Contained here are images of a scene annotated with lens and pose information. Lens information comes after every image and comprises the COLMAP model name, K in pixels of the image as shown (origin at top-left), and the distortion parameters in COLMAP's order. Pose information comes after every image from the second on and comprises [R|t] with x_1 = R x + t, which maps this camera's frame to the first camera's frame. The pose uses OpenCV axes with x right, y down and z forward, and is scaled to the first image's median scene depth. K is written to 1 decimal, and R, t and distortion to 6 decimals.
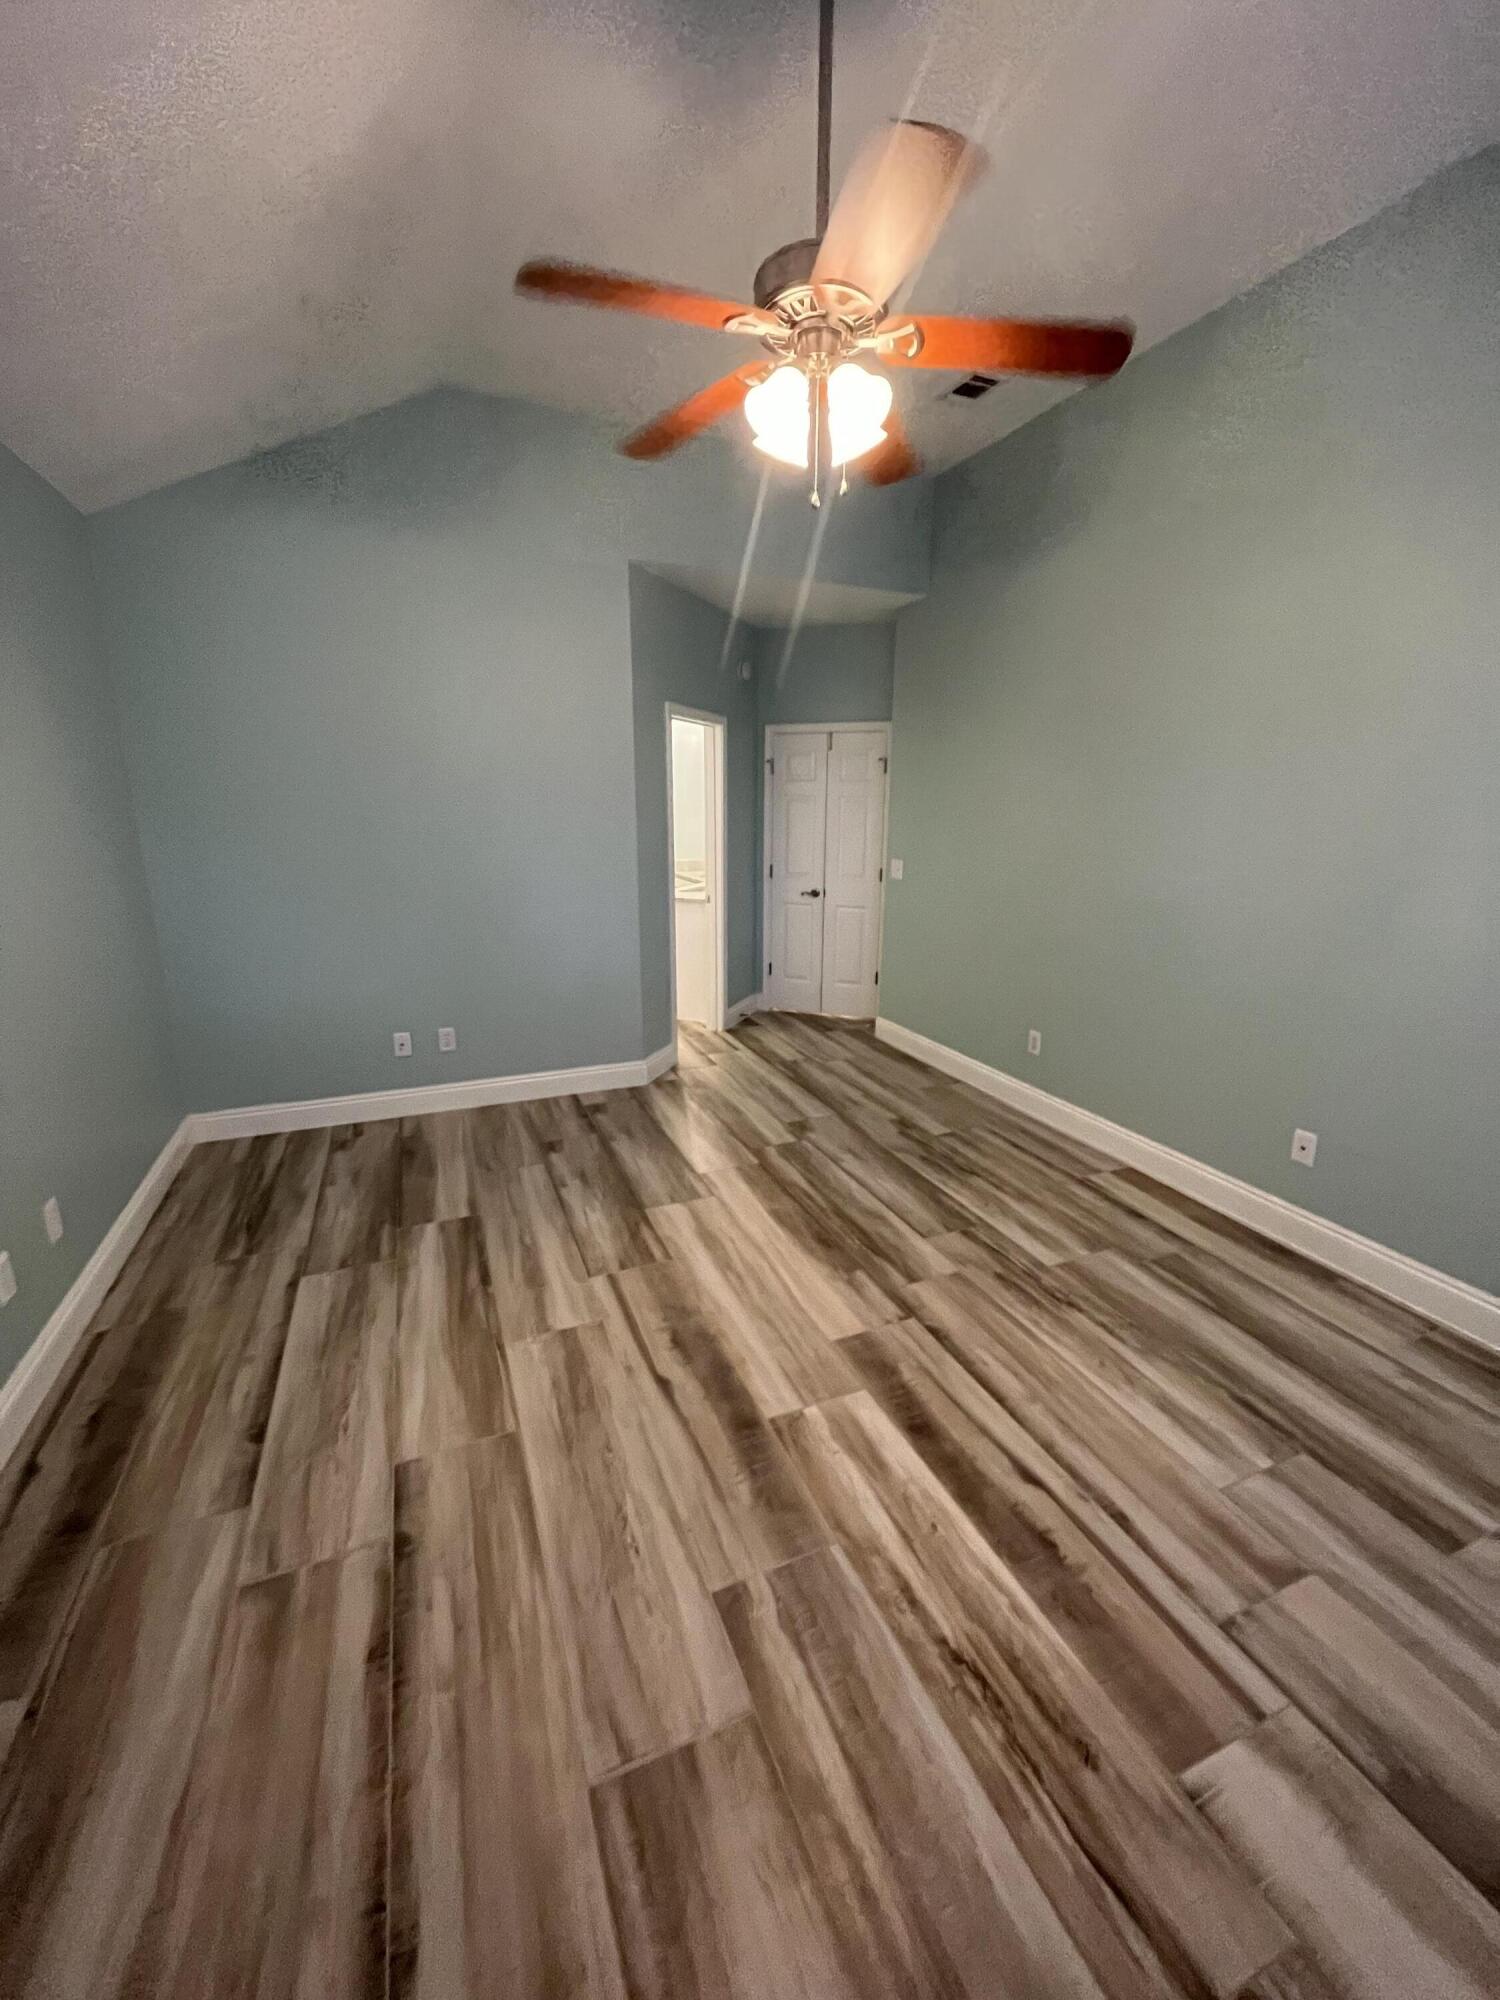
lens RADIAL K [[801.8, 0, 746.6], [0, 801.8, 1000.6], [0, 0, 1]] dist [0.001141, -0.001061]
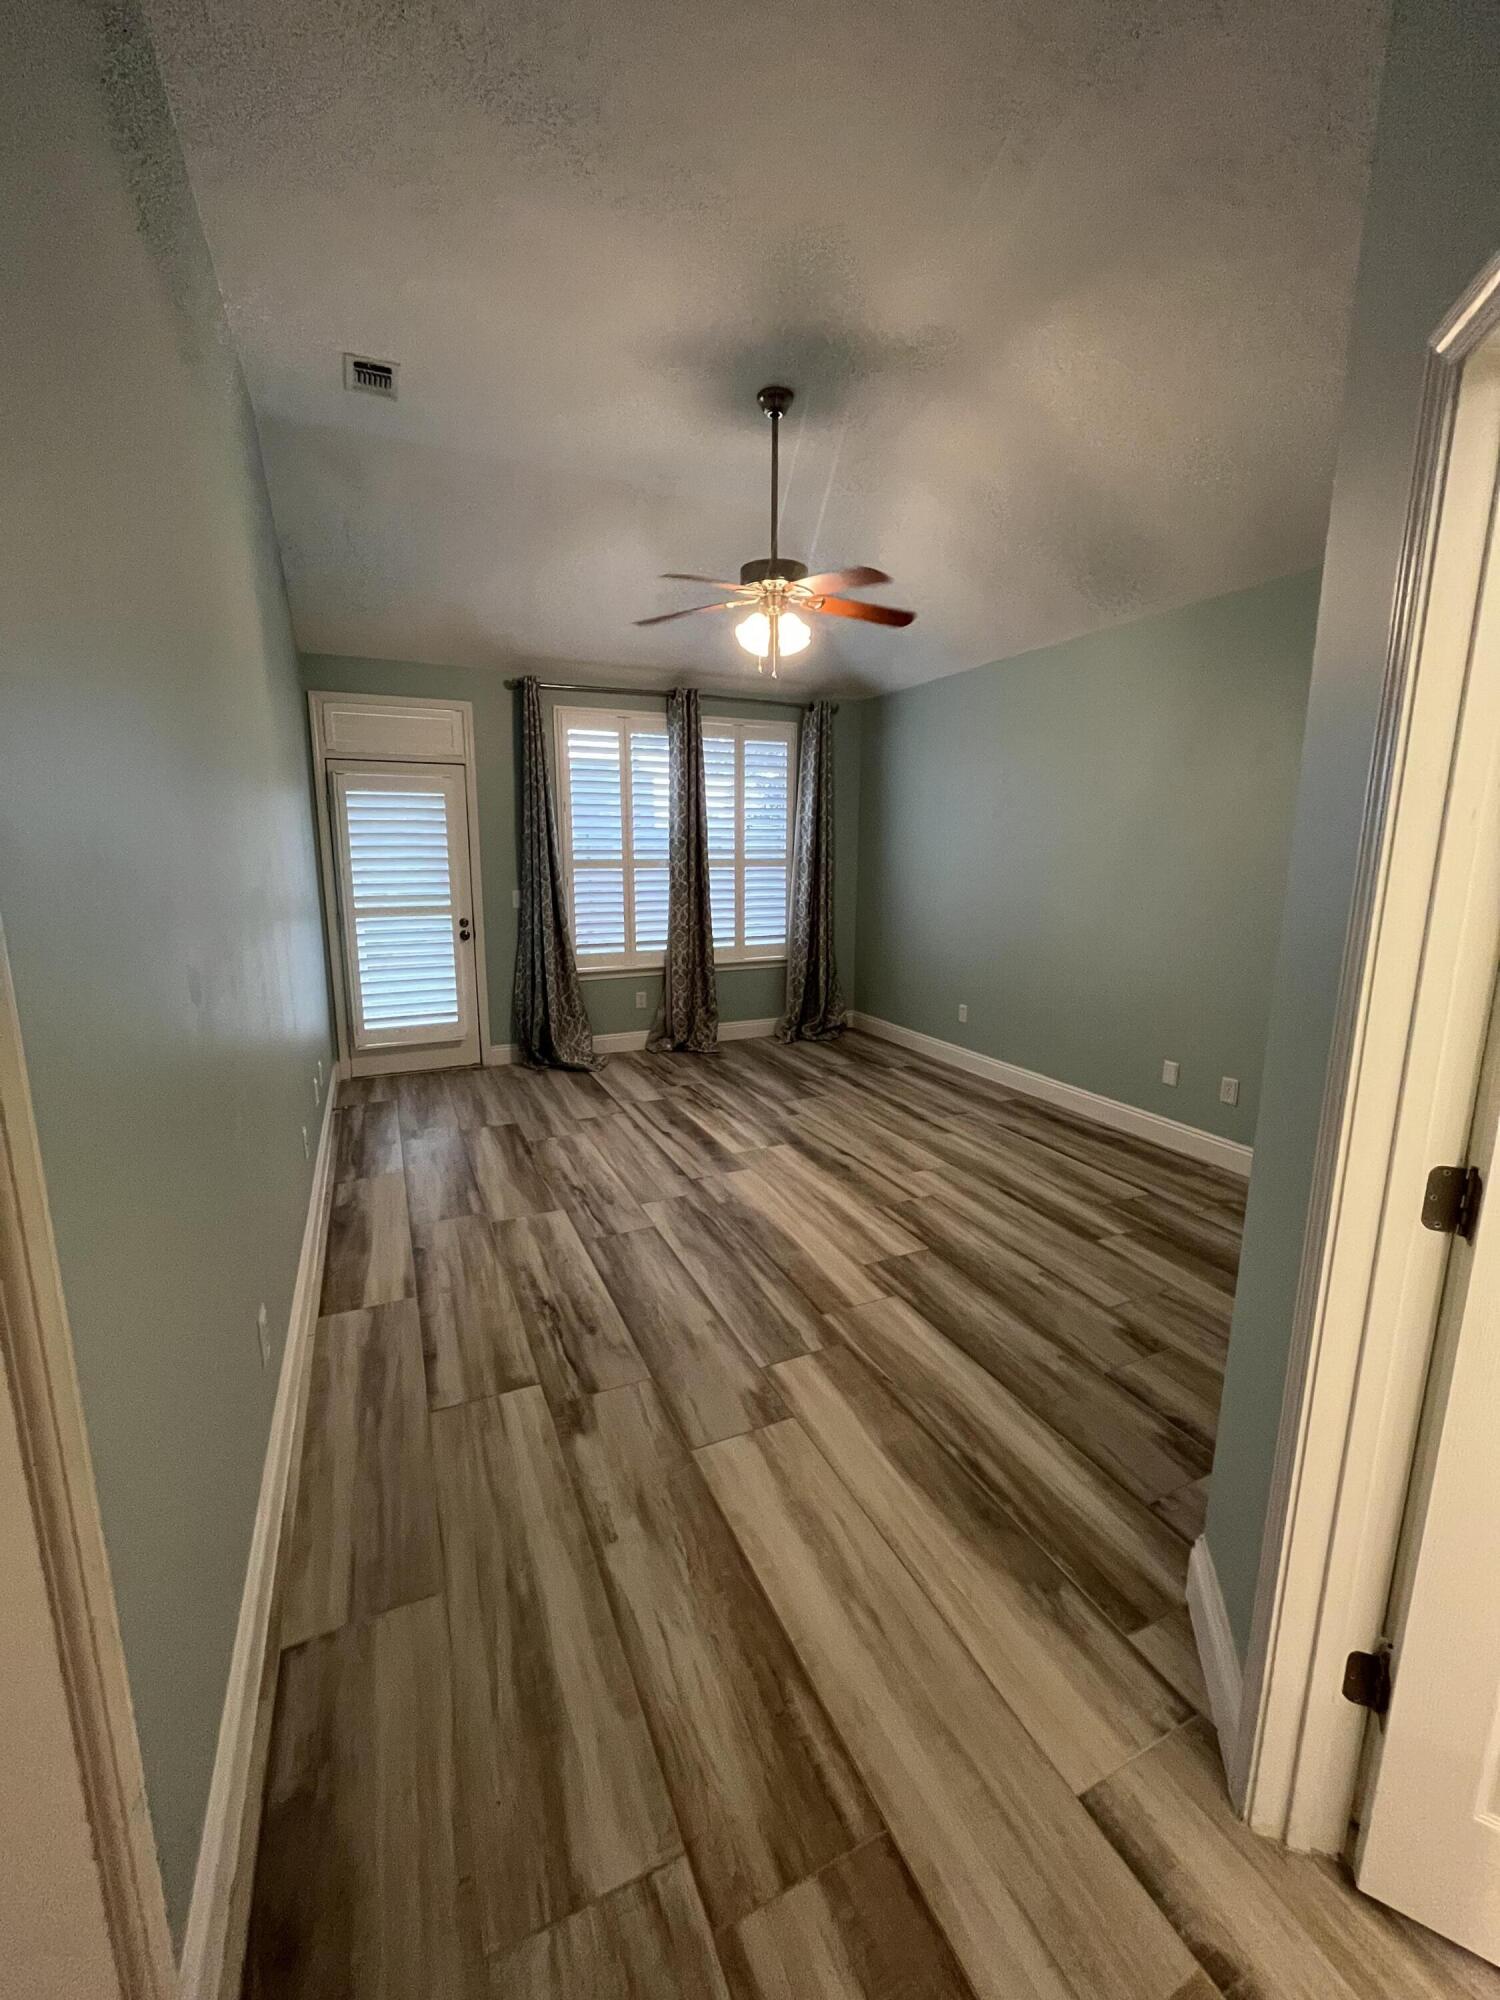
lens RADIAL K [[801.8, 0, 750.4], [0, 801.8, 991.1], [0, 0, 1]] dist [0.001141, -0.001061]
pose [[-0.999196, -0.000025, -0.040091, 0.148266], [-0.016549, 0.911077, 0.411903, -0.488803], [0.036516, 0.412235, -0.910345, 2.045599]]
